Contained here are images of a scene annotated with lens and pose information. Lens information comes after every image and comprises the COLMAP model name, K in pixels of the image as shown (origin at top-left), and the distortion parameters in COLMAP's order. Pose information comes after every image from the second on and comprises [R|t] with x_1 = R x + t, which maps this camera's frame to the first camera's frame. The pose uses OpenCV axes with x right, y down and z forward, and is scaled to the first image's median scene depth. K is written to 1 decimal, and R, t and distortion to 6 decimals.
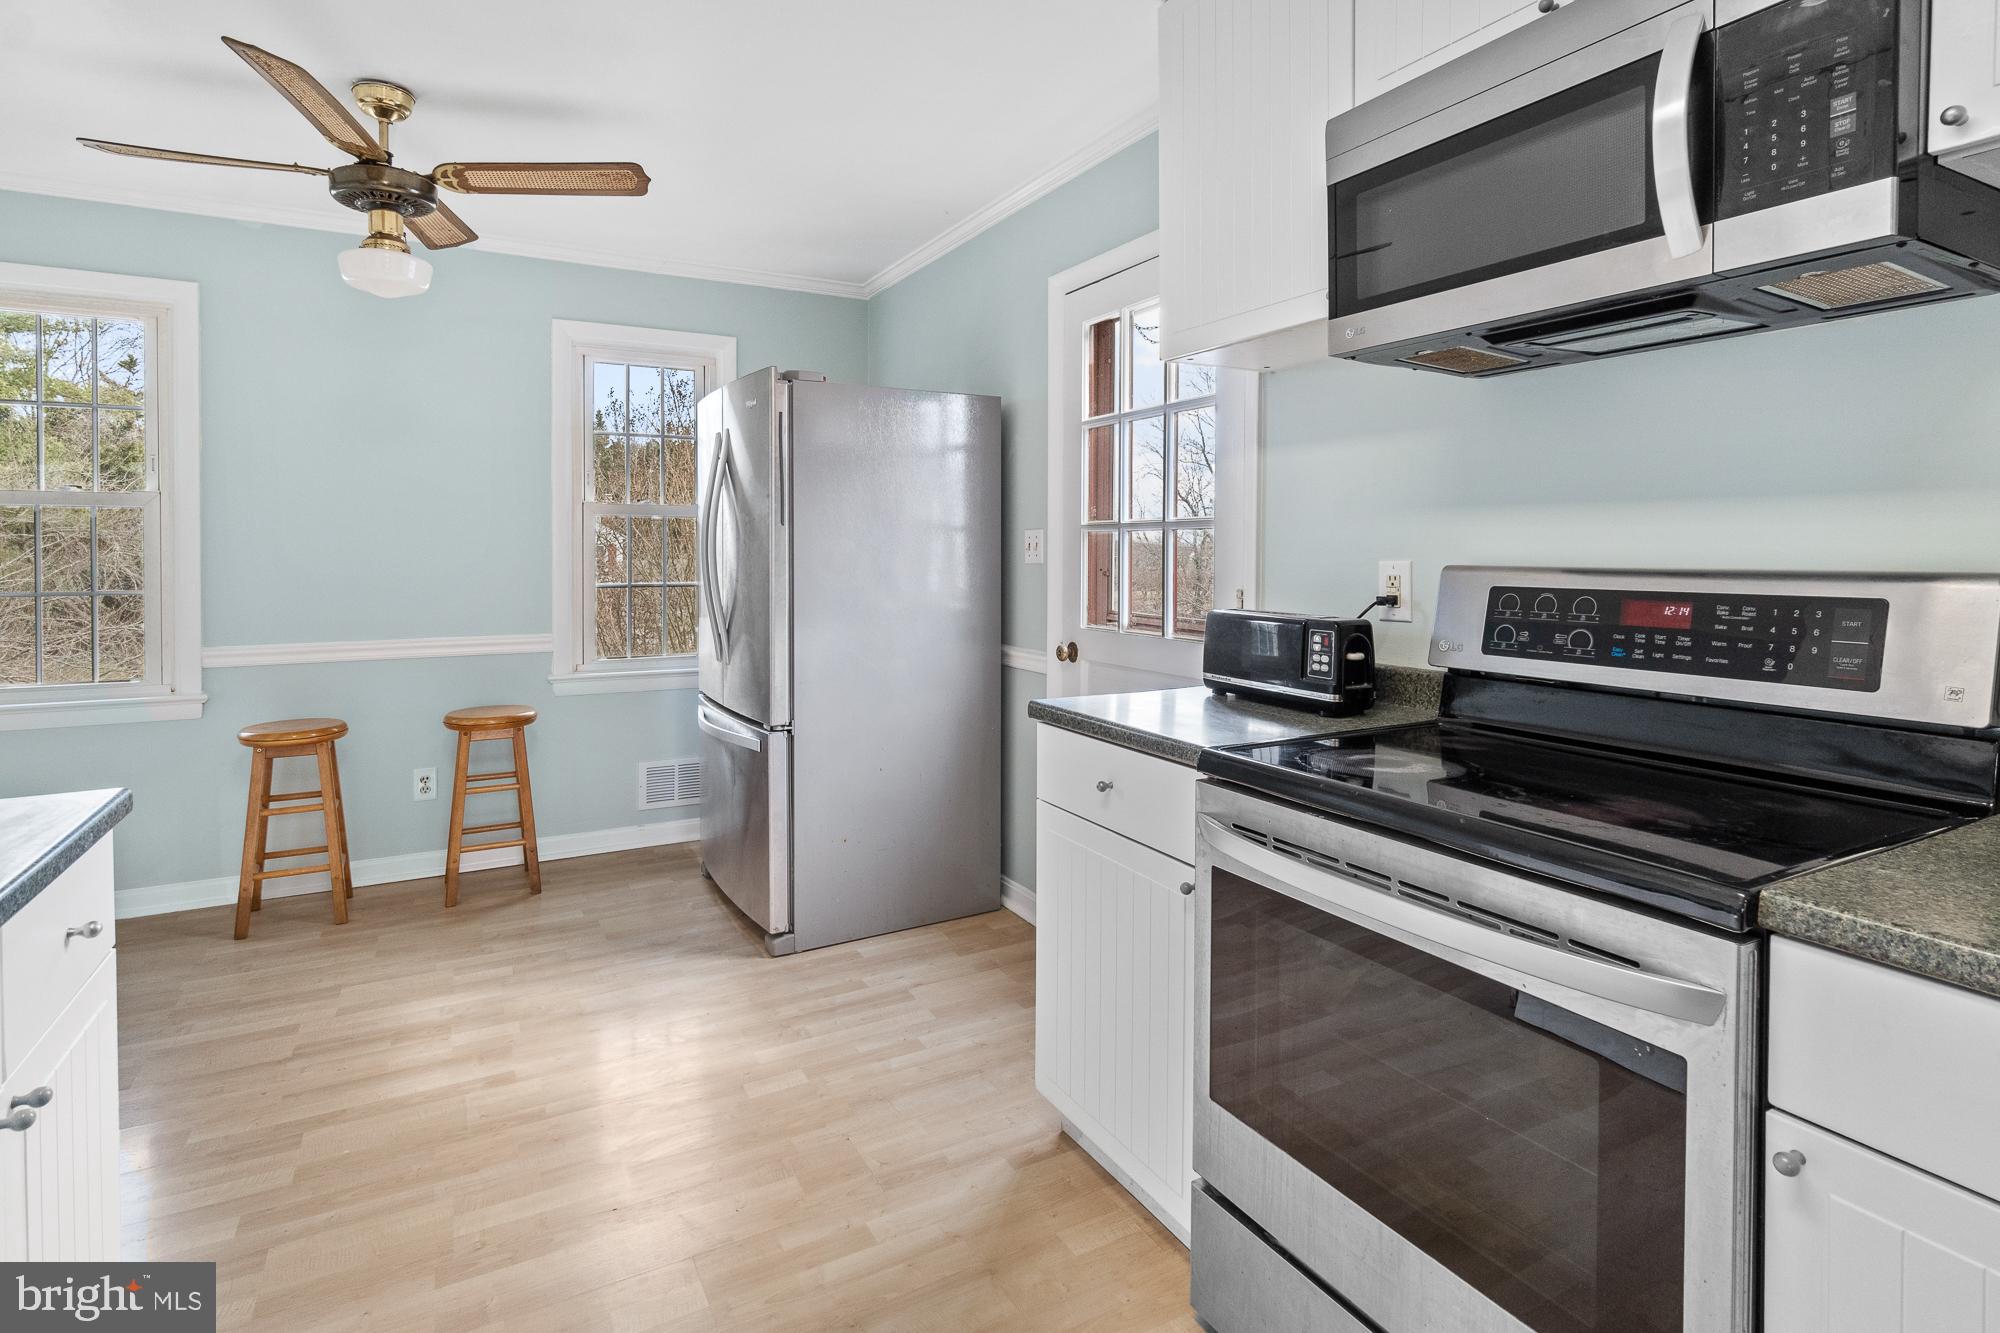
lens RADIAL K [[991.2, 0, 994.7], [0, 991.2, 557.6], [0, 0, 1]] dist [-0.002163, -0.000245]
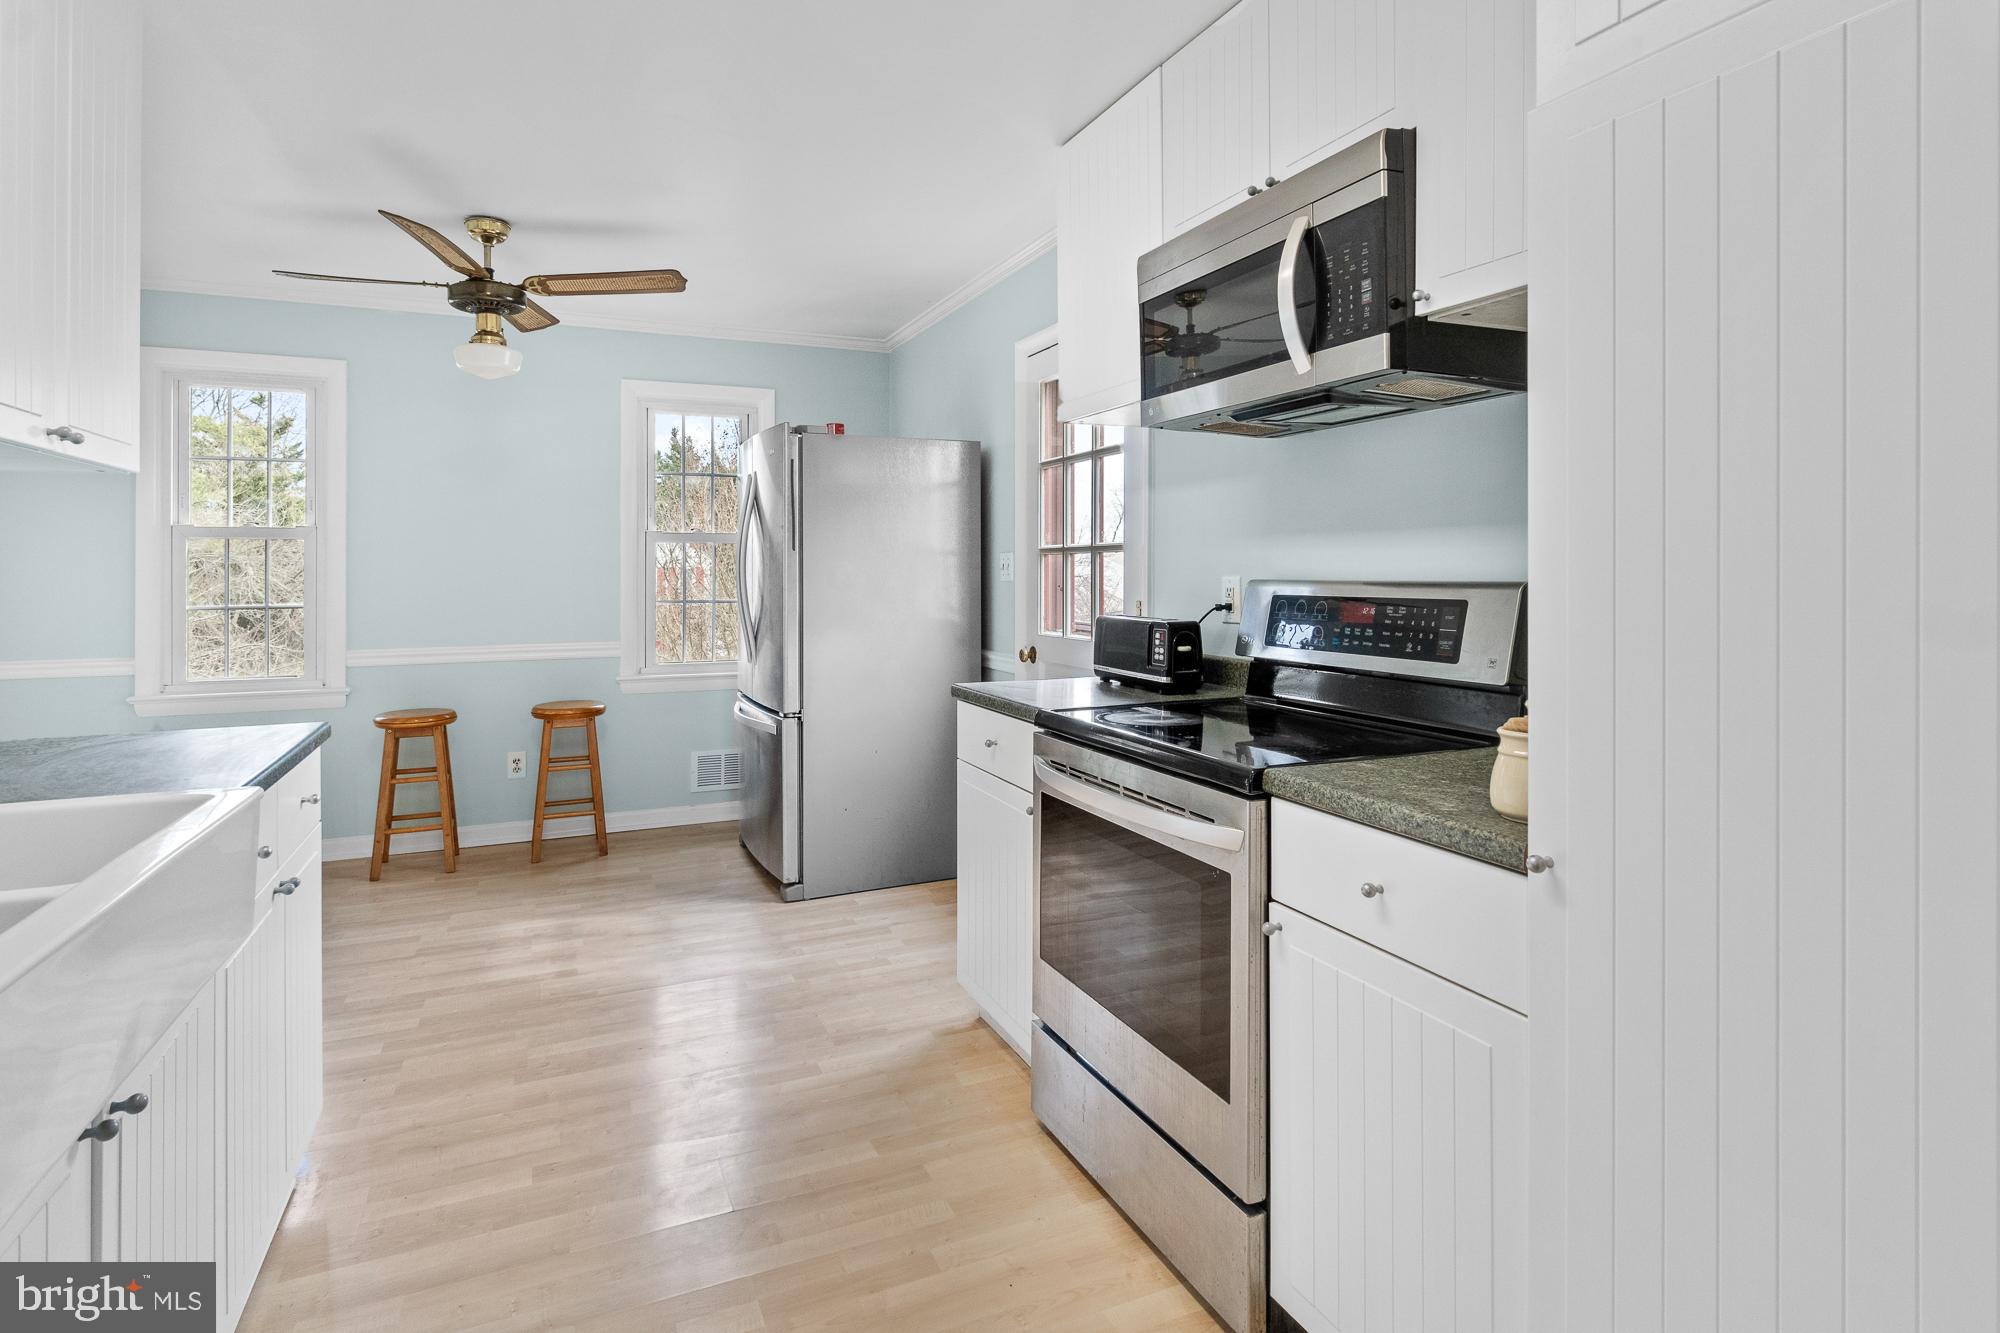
lens RADIAL K [[1010.4, 0, 996.0], [0, 1010.4, 557.3], [0, 0, 1]] dist [0.001912, 0.000085]
pose [[0.996287, -0.005157, -0.085942, 0.167159], [0.003334, 0.999767, -0.021341, 0.004093], [0.086032, 0.020975, 0.996072, -0.267765]]
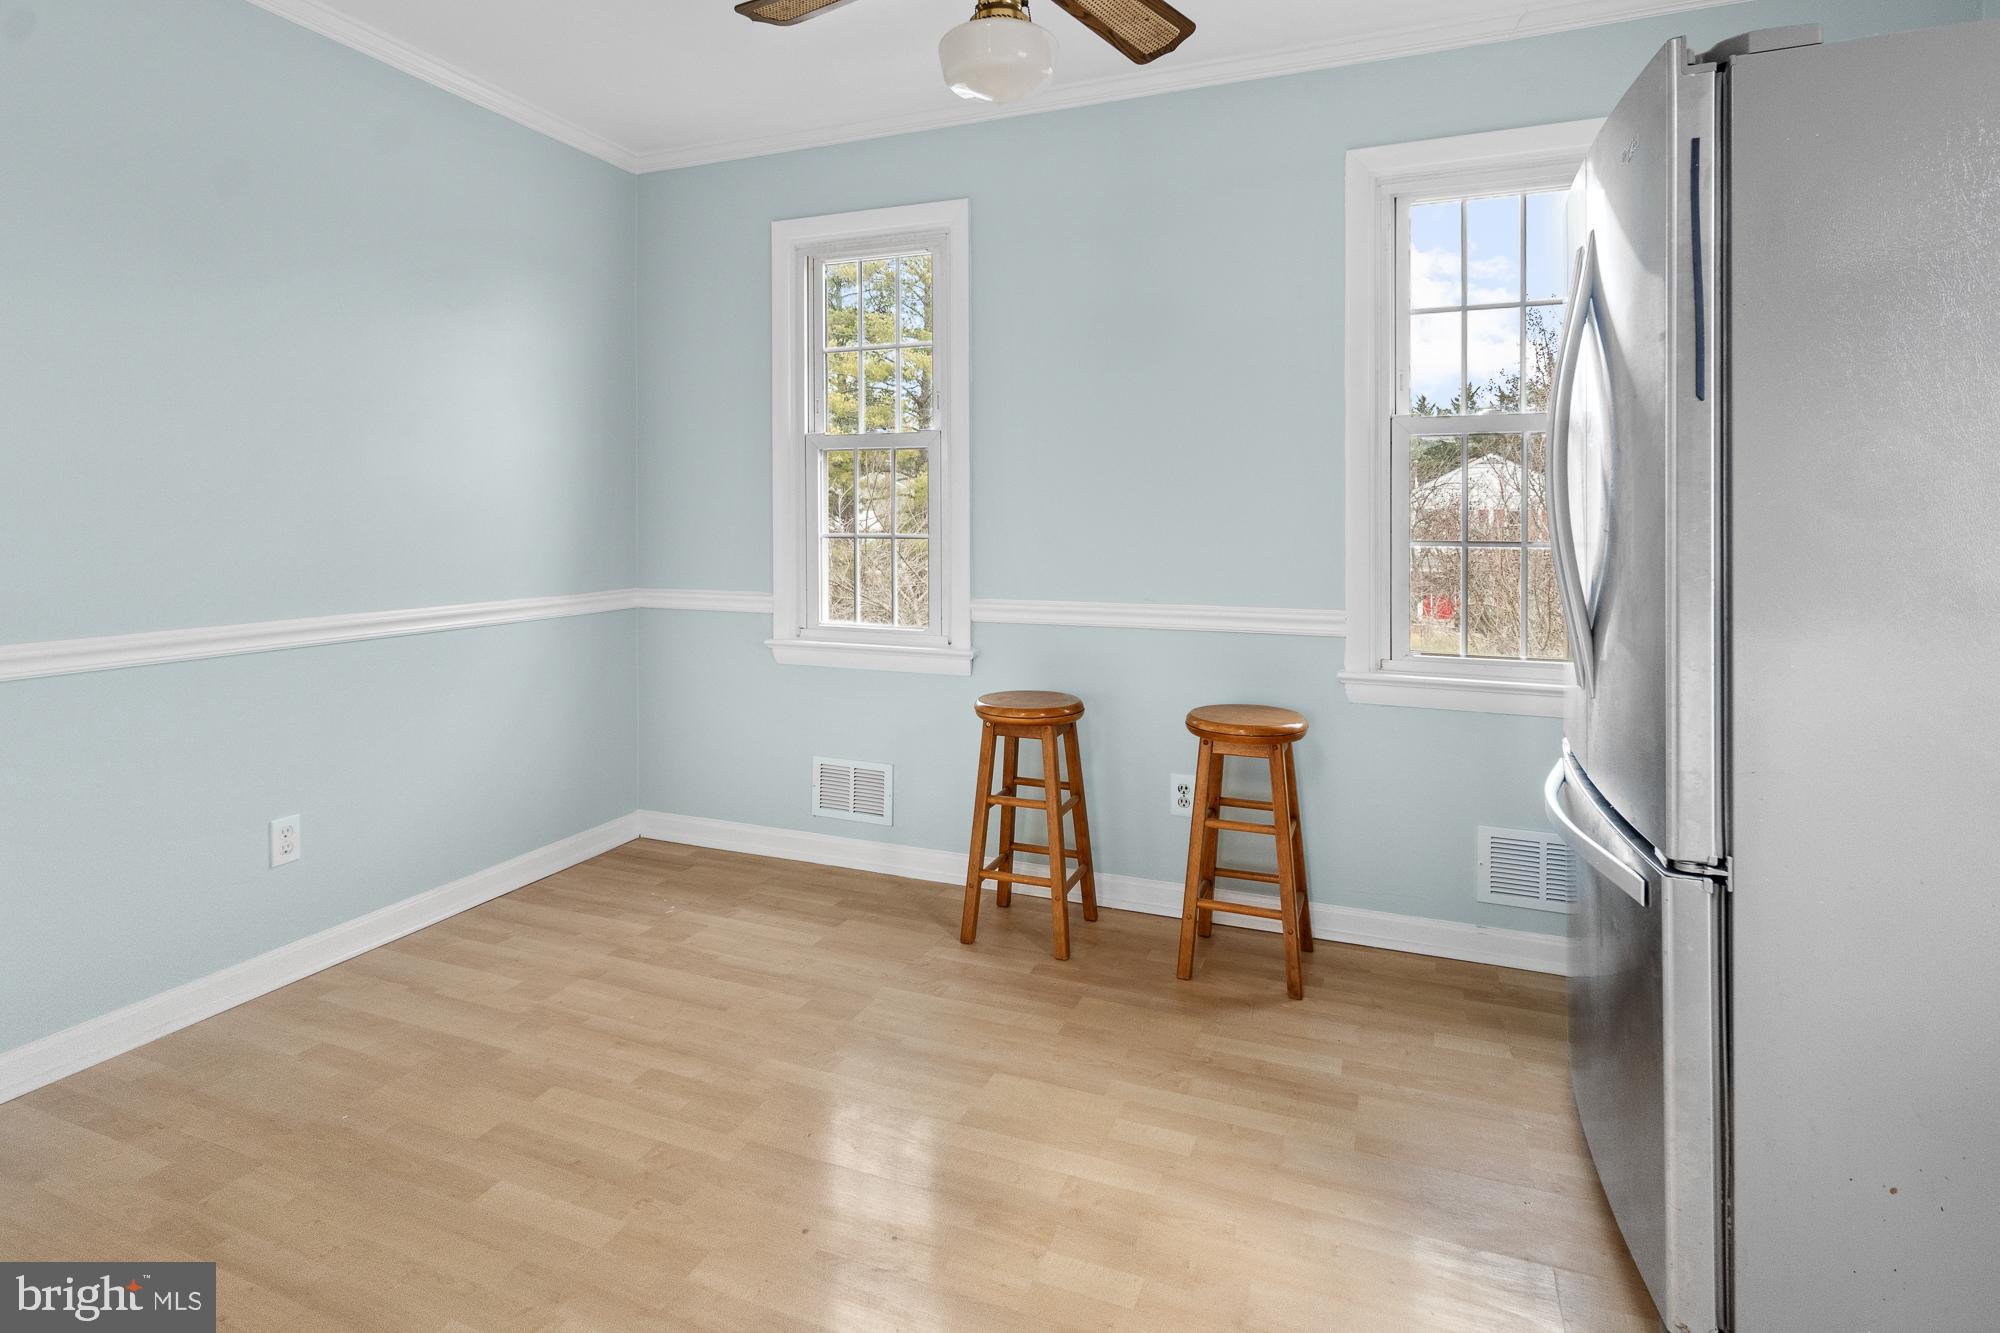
lens RADIAL K [[1028.7, 0, 994.2], [0, 1028.7, 514.7], [0, 0, 1]] dist [0.001111, 0.000238]
pose [[0.626915, -0.000764, -0.779087, -0.065927], [-0.006749, 0.999957, -0.006411, 0.025339], [0.779058, 0.009277, 0.626883, 0.548939]]
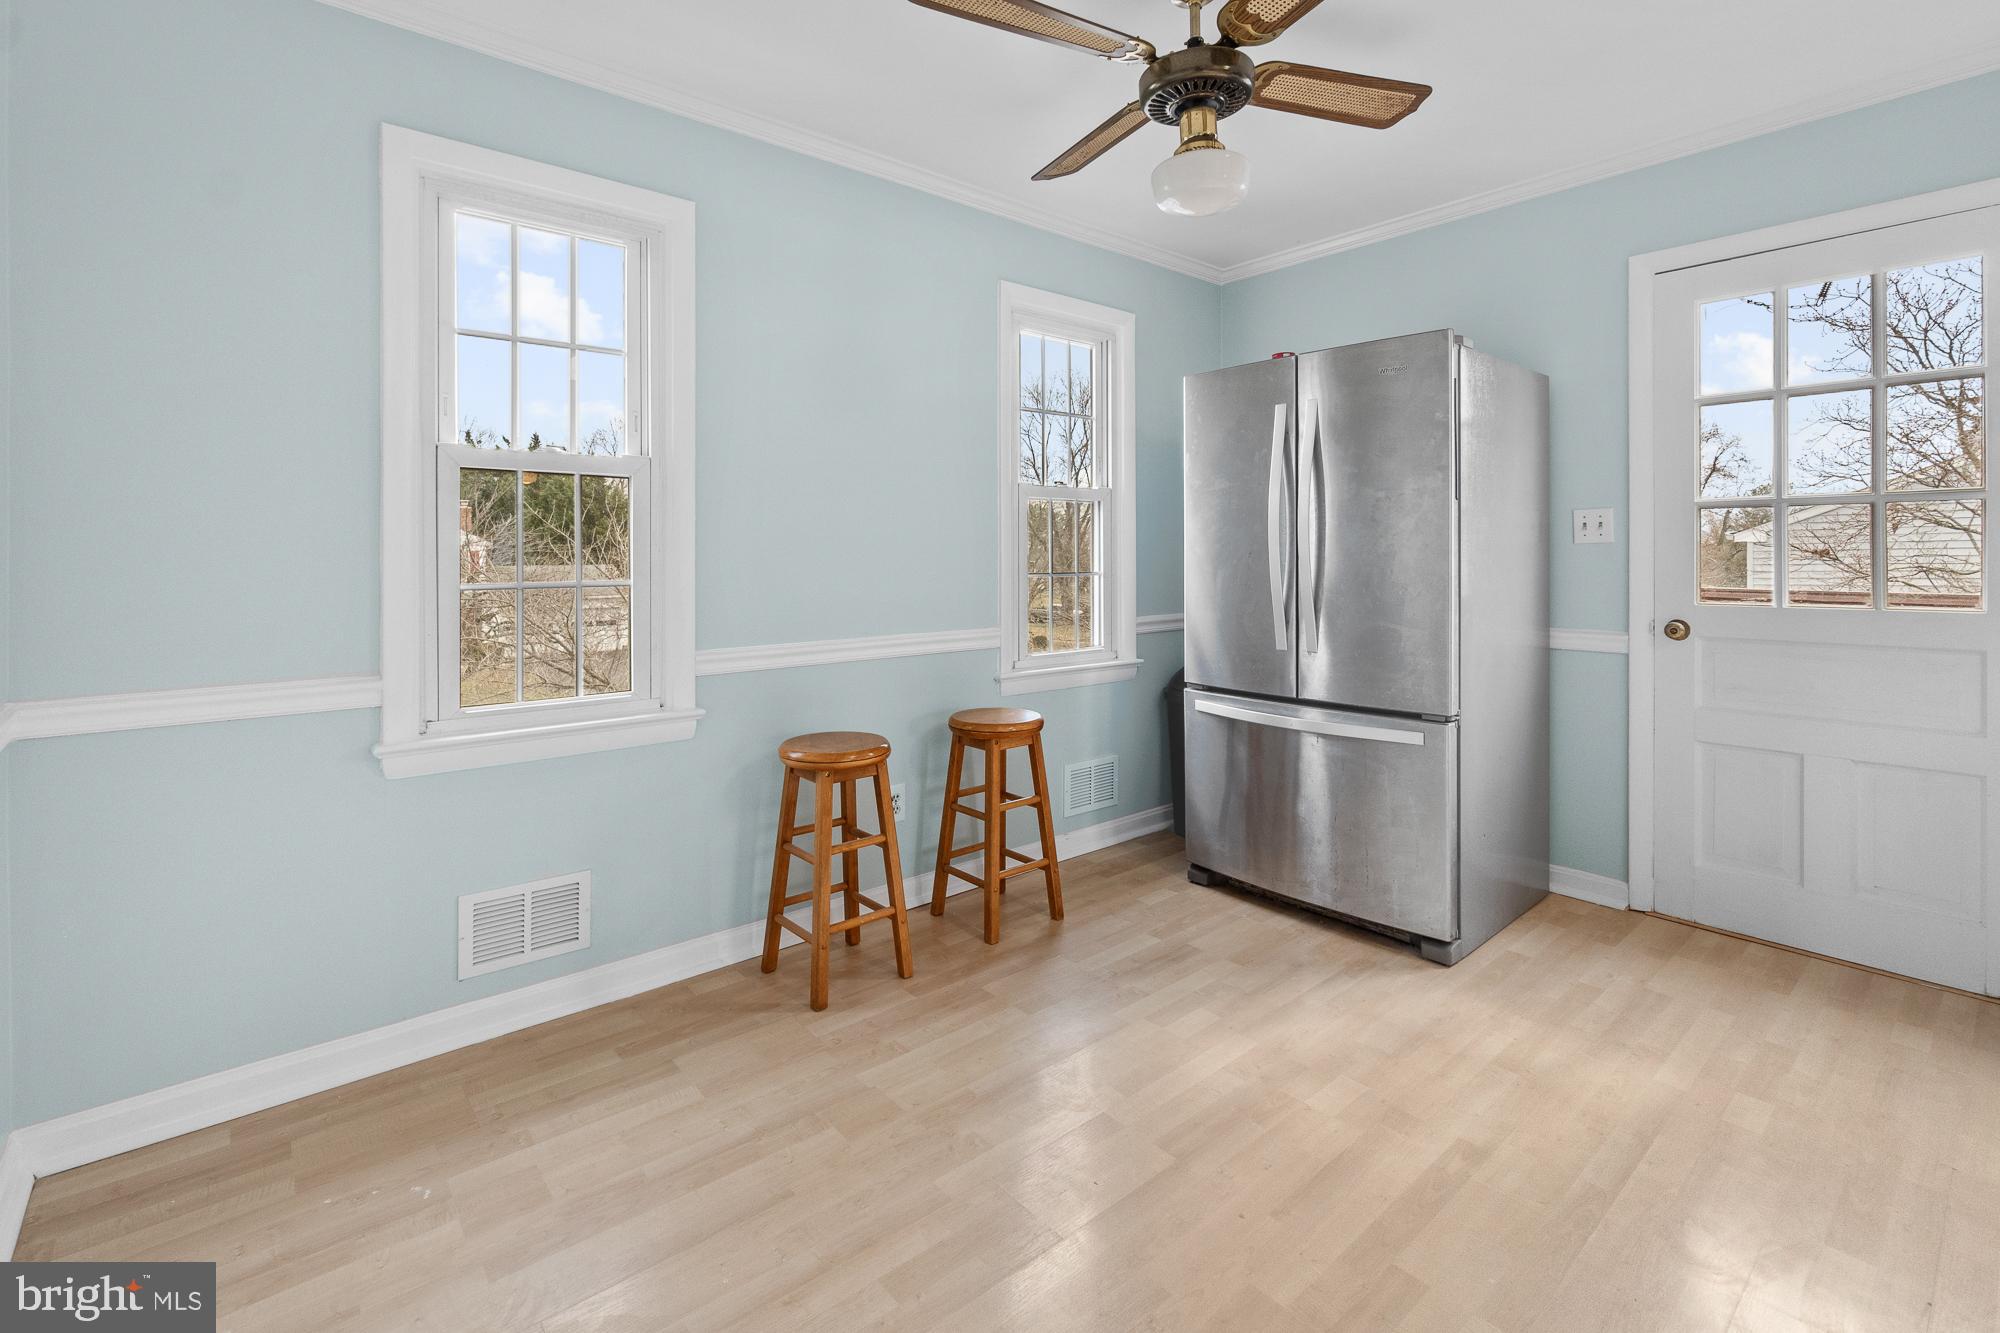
lens RADIAL K [[894.9, 0, 1001.7], [0, 894.9, 546.9], [0, 0, 1]] dist [-0.009606, -0.000001]
pose [[0.980823, -0.004532, 0.194850, -0.911217], [0.007855, 0.999837, -0.016283, 0.025265], [-0.194744, 0.017501, 0.980698, 0.299104]]
